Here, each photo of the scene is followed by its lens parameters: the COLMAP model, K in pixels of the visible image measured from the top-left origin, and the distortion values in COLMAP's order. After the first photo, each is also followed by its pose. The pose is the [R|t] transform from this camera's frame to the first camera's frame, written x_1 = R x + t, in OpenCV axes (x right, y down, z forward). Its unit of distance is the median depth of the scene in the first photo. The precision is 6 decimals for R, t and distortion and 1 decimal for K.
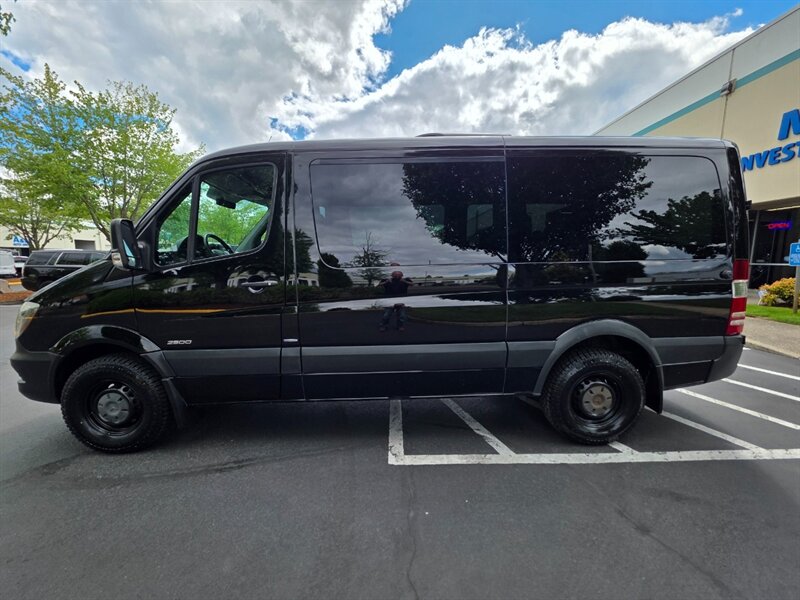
lens RADIAL K [[316.1, 0, 400.0], [0, 316.1, 300.0], [0, 0, 1]] dist [0.001486, 0.000051]
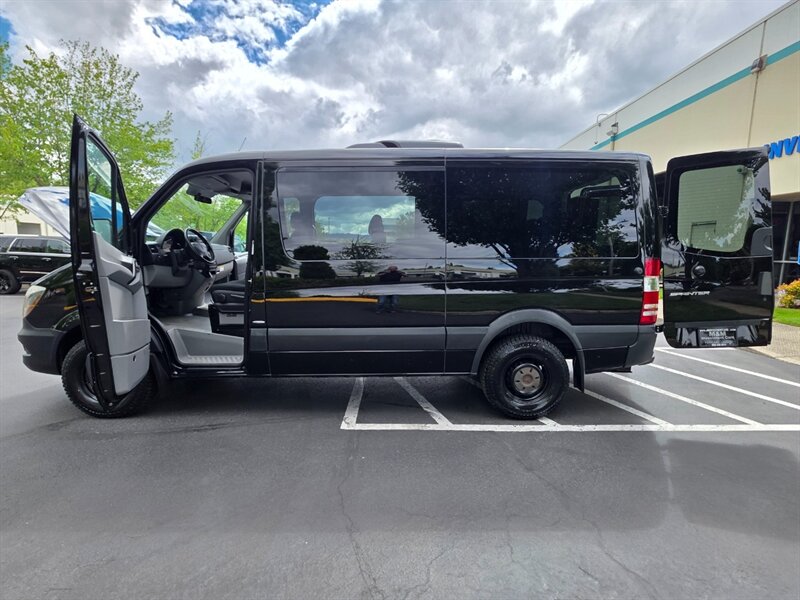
lens RADIAL K [[385.5, 0, 400.0], [0, 385.5, 300.0], [0, 0, 1]] dist [0.000014, -0.000333]
pose [[0.999863, 0.014787, -0.007395, 0.167229], [-0.014777, 0.999890, 0.001484, 0.033340], [0.007416, -0.001375, 0.999972, -0.378470]]
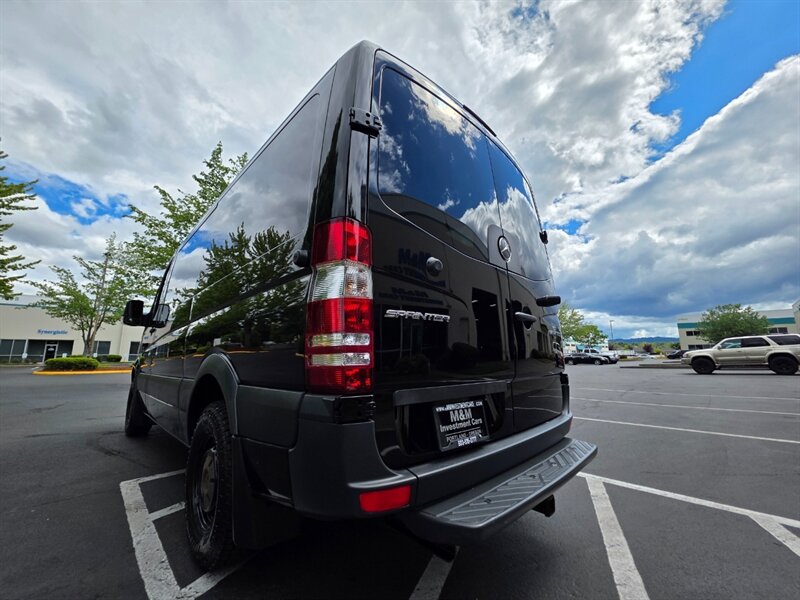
lens RADIAL K [[327.9, 0, 400.0], [0, 327.9, 300.0], [0, 0, 1]] dist [0.010103, 0.000138]
pose [[0.679585, -0.122320, -0.723327, 1.384240], [-0.099379, 0.961561, -0.255977, 0.092057], [0.726834, 0.245842, 0.641306, 0.734269]]
